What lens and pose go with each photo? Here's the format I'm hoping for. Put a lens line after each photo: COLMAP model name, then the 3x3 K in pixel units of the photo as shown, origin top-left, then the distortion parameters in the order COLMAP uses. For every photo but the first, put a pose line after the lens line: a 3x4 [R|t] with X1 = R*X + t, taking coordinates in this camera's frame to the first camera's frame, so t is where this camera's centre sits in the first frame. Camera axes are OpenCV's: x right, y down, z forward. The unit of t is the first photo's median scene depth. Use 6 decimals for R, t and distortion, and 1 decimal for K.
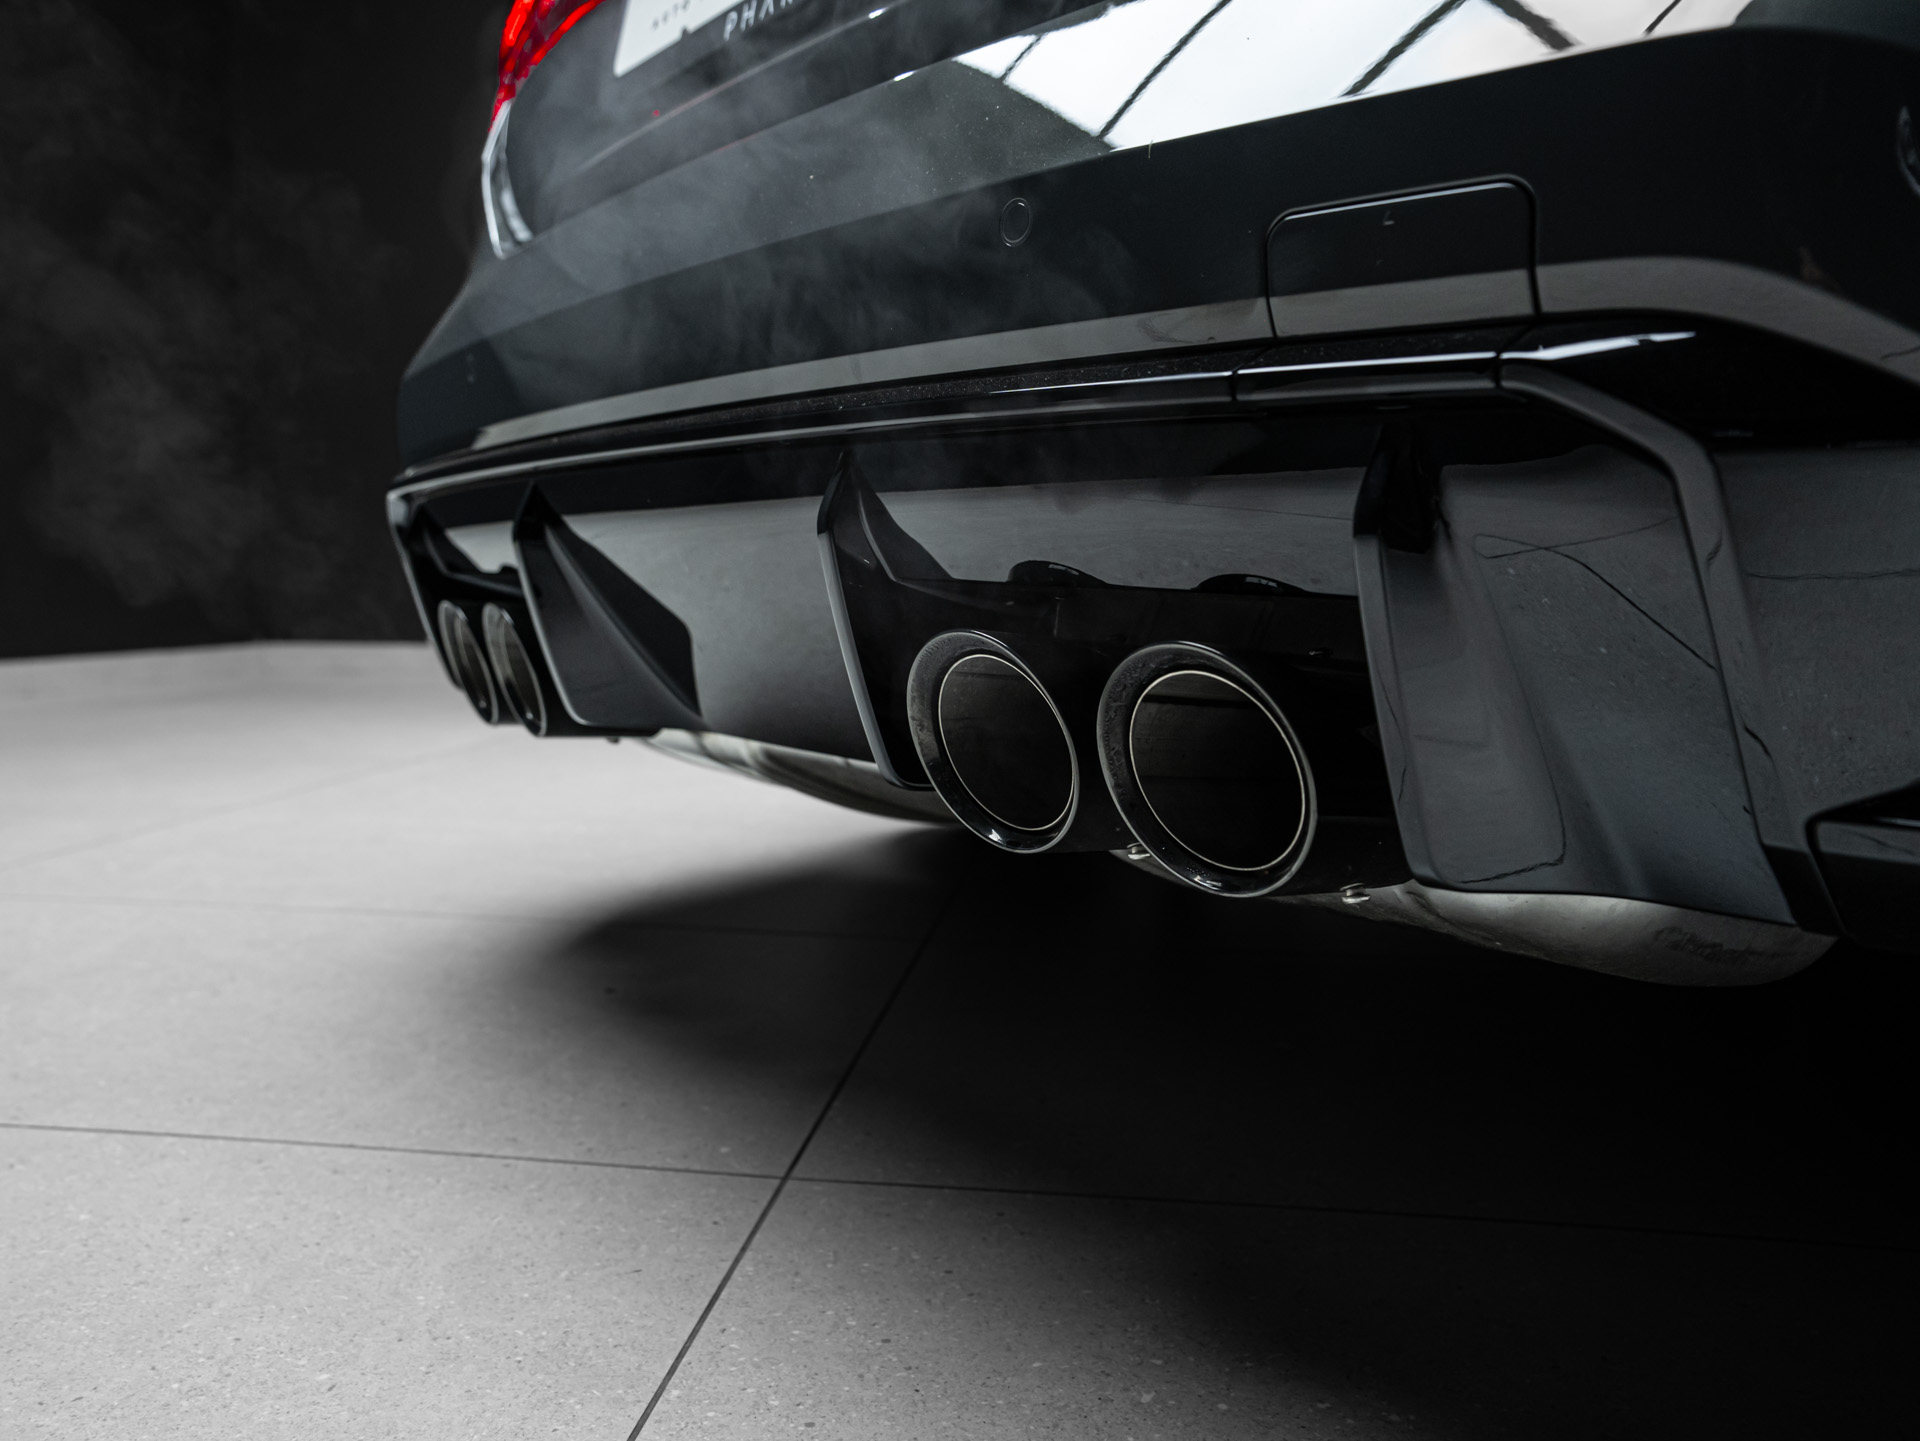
lens RADIAL K [[1441.0, 0, 960.0], [0, 1441.0, 720.5], [0, 0, 1]] dist [-0.027236, 0.063977]
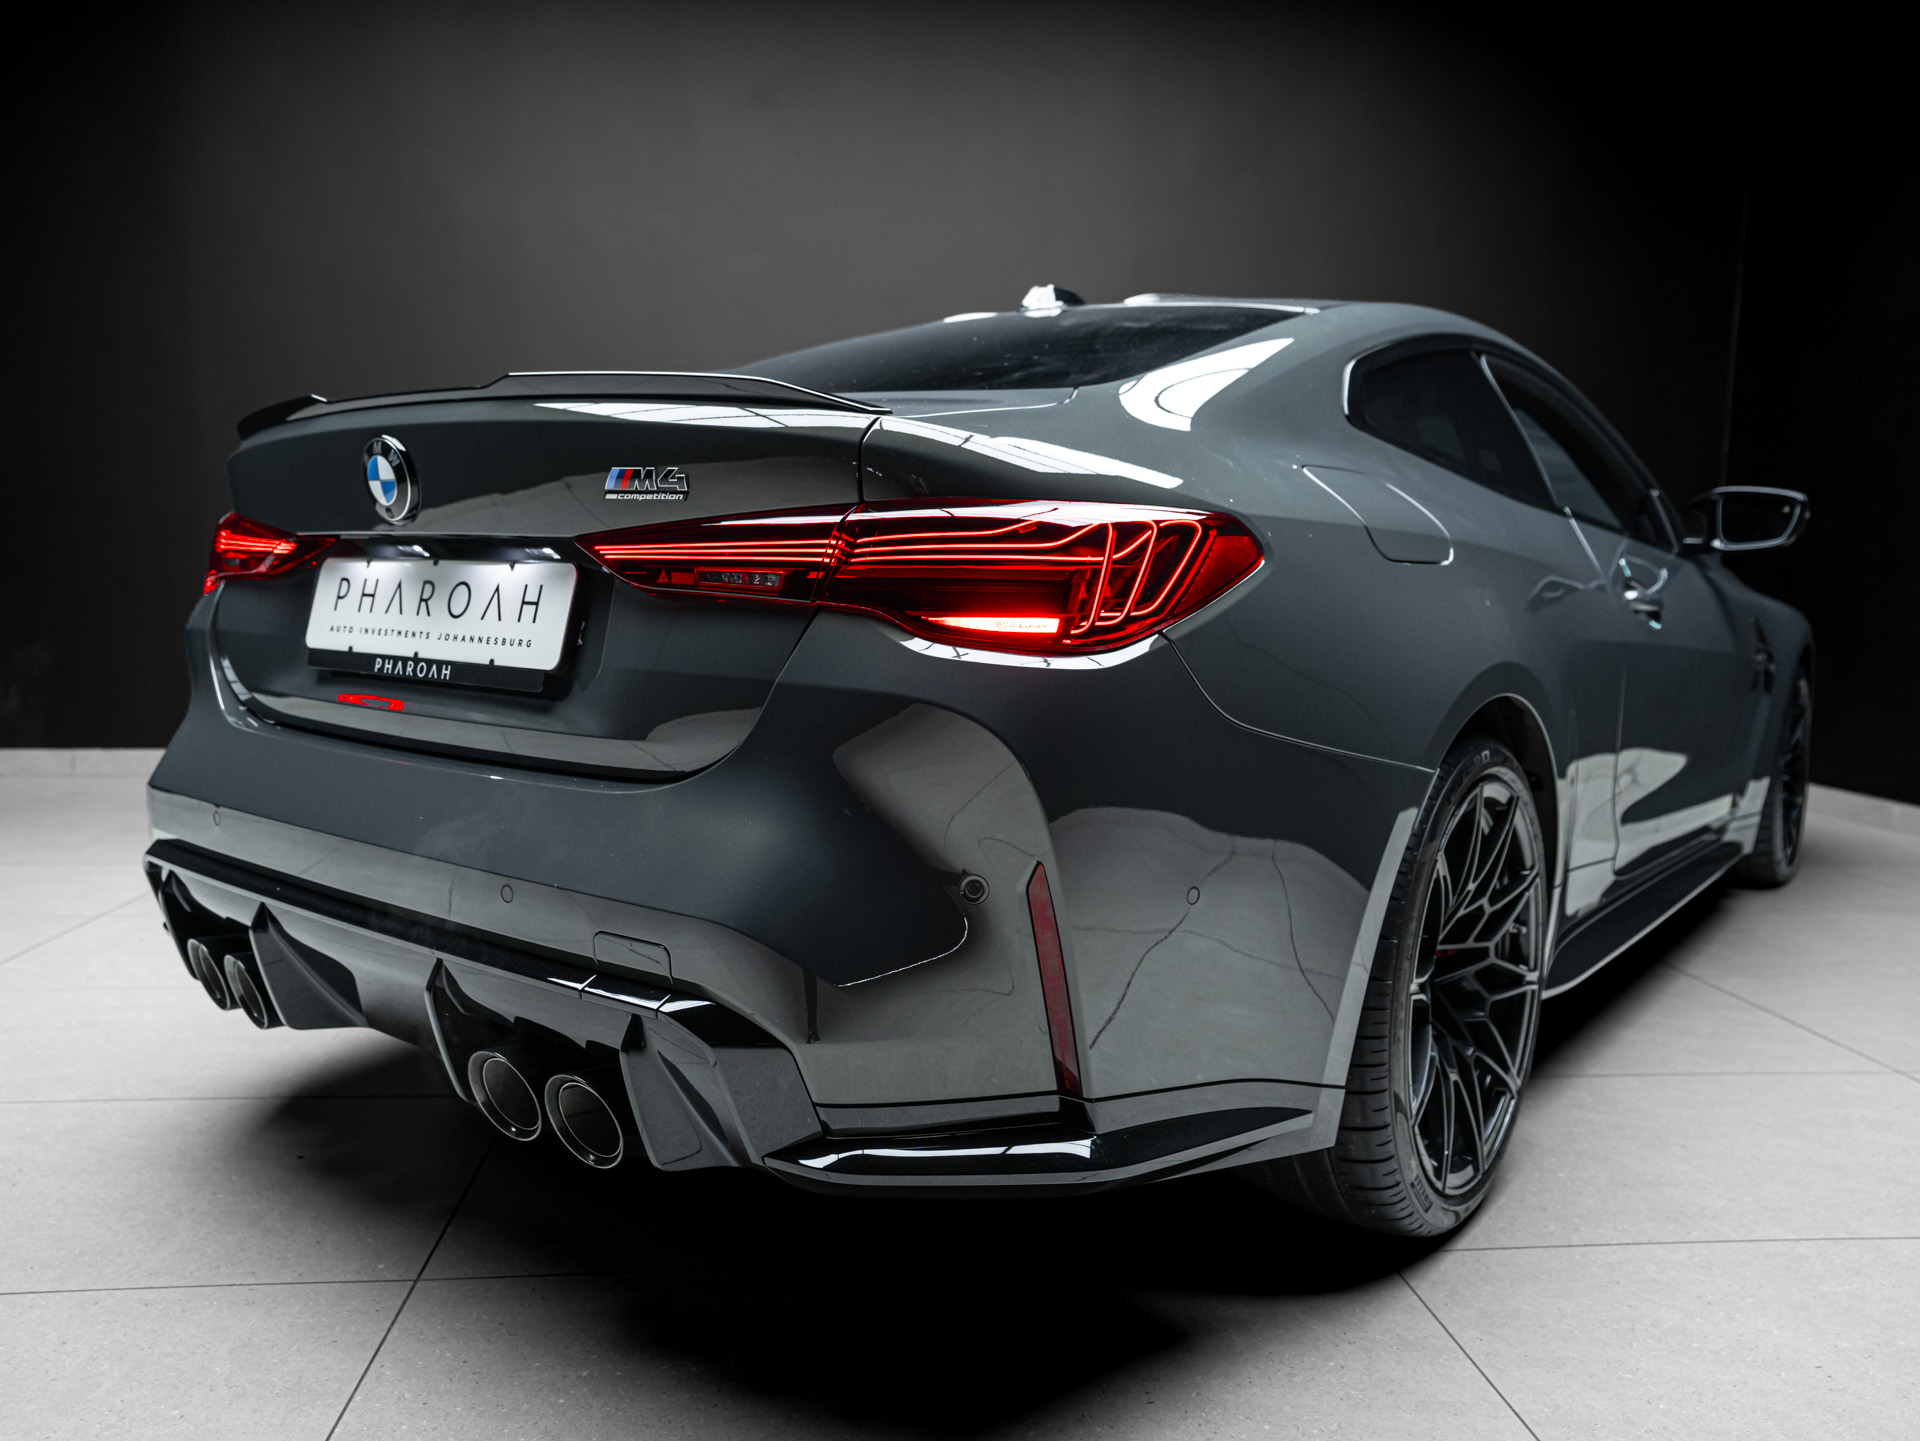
lens RADIAL K [[1441.0, 0, 960.0], [0, 1441.0, 720.5], [0, 0, 1]] dist [-0.027236, 0.063977]
pose [[0.973935, -0.012150, 0.226500, 0.148825], [0.011621, 0.999926, 0.003669, -0.399297], [-0.226527, -0.000942, 0.974004, -0.956912]]
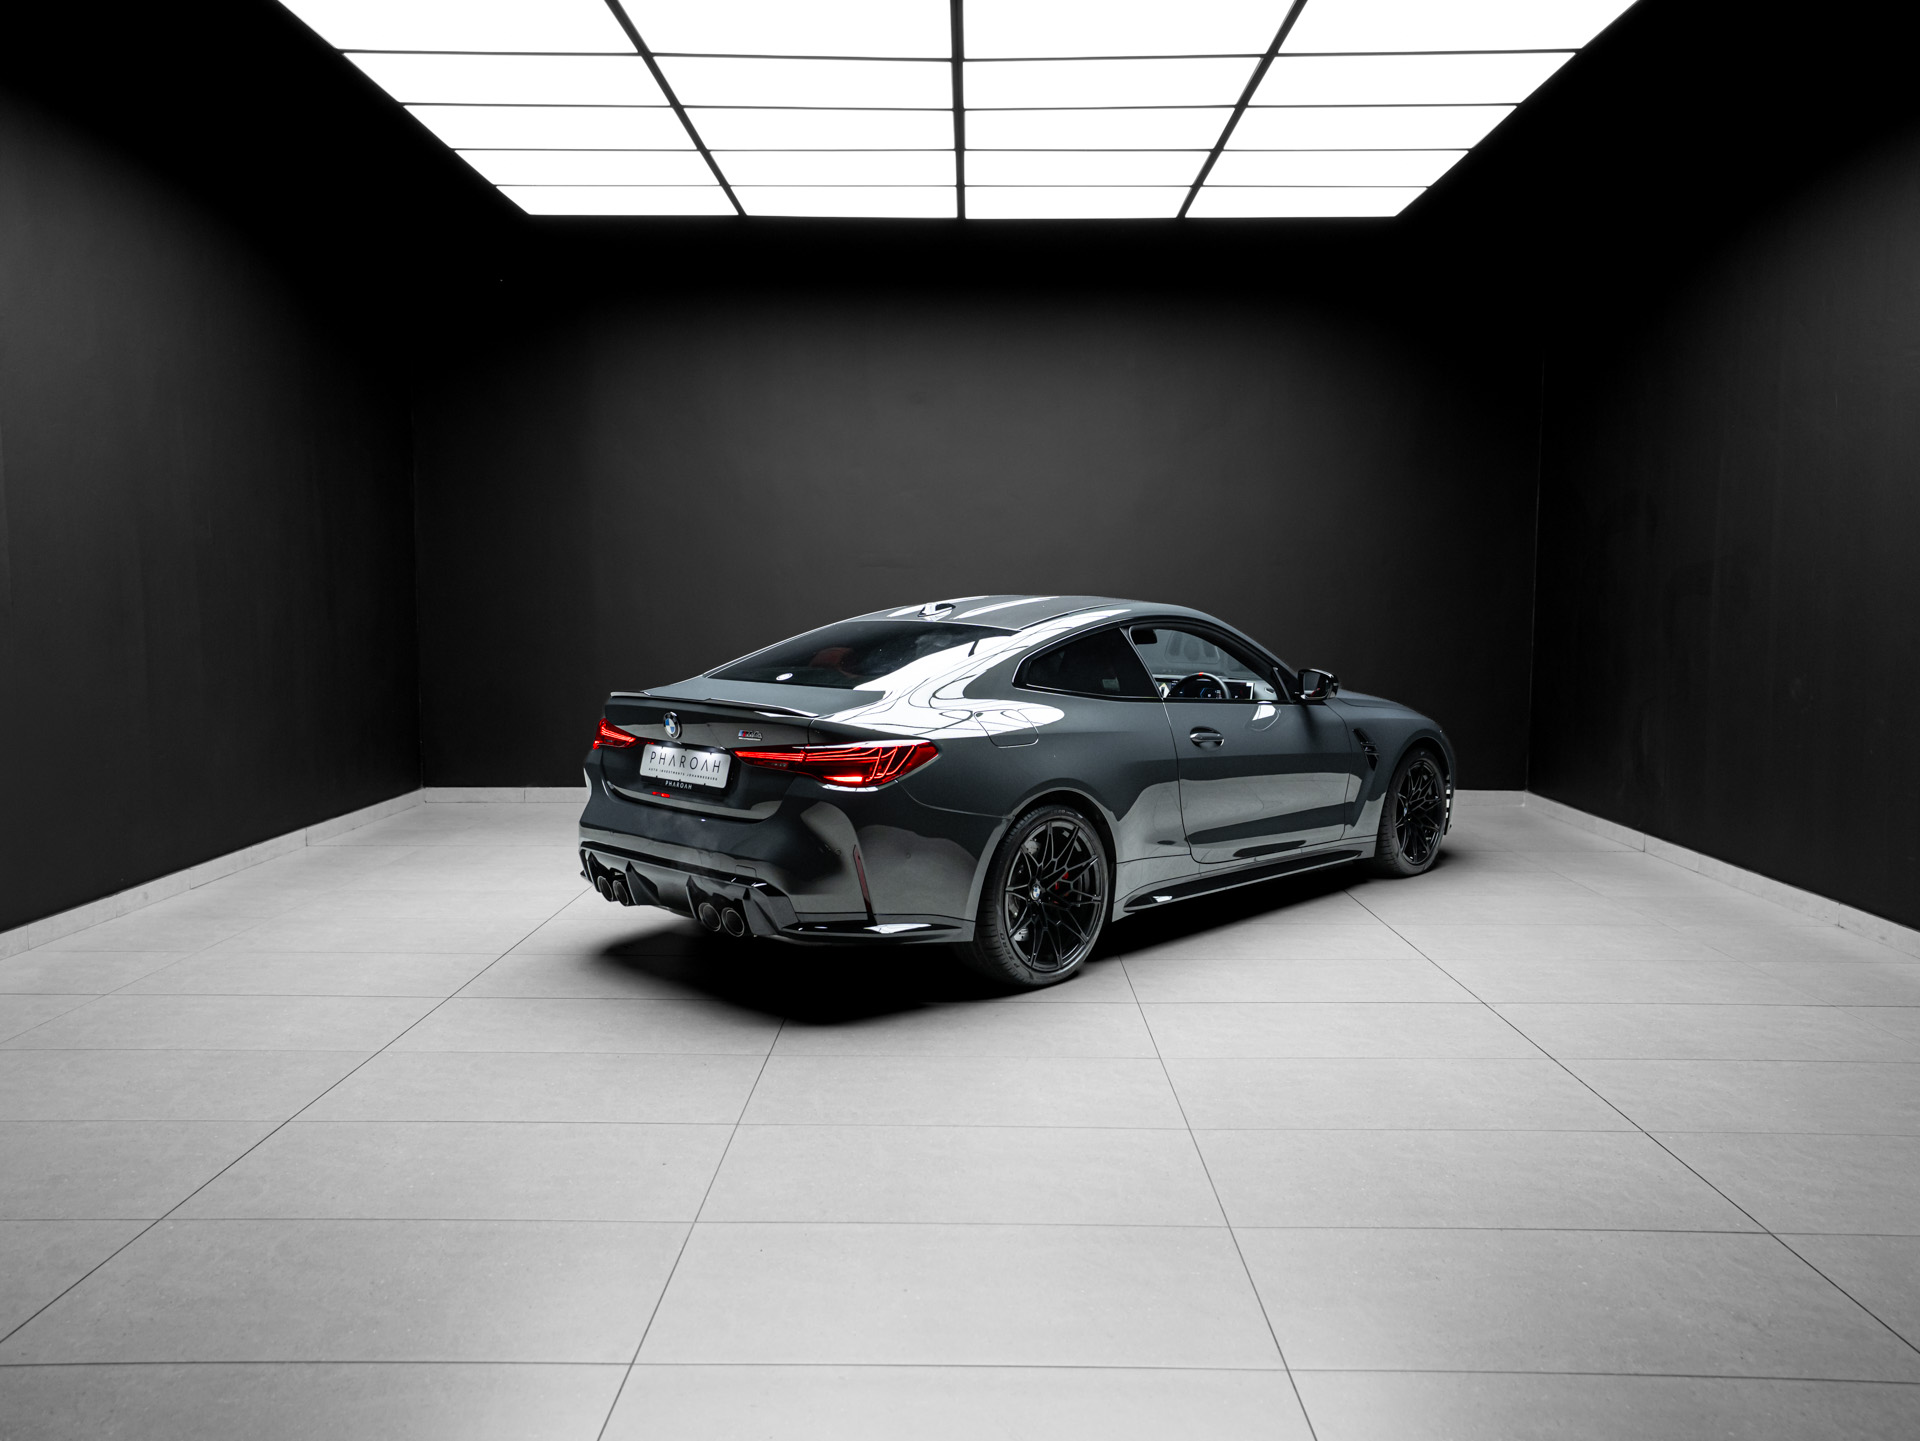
lens RADIAL K [[1441.0, 0, 960.0], [0, 1441.0, 720.5], [0, 0, 1]] dist [-0.027236, 0.063977]
pose [[0.992127, -0.014451, 0.124398, 0.278737], [0.016552, 0.999737, -0.015873, -0.605726], [-0.124136, 0.017807, 0.992105, -4.669069]]
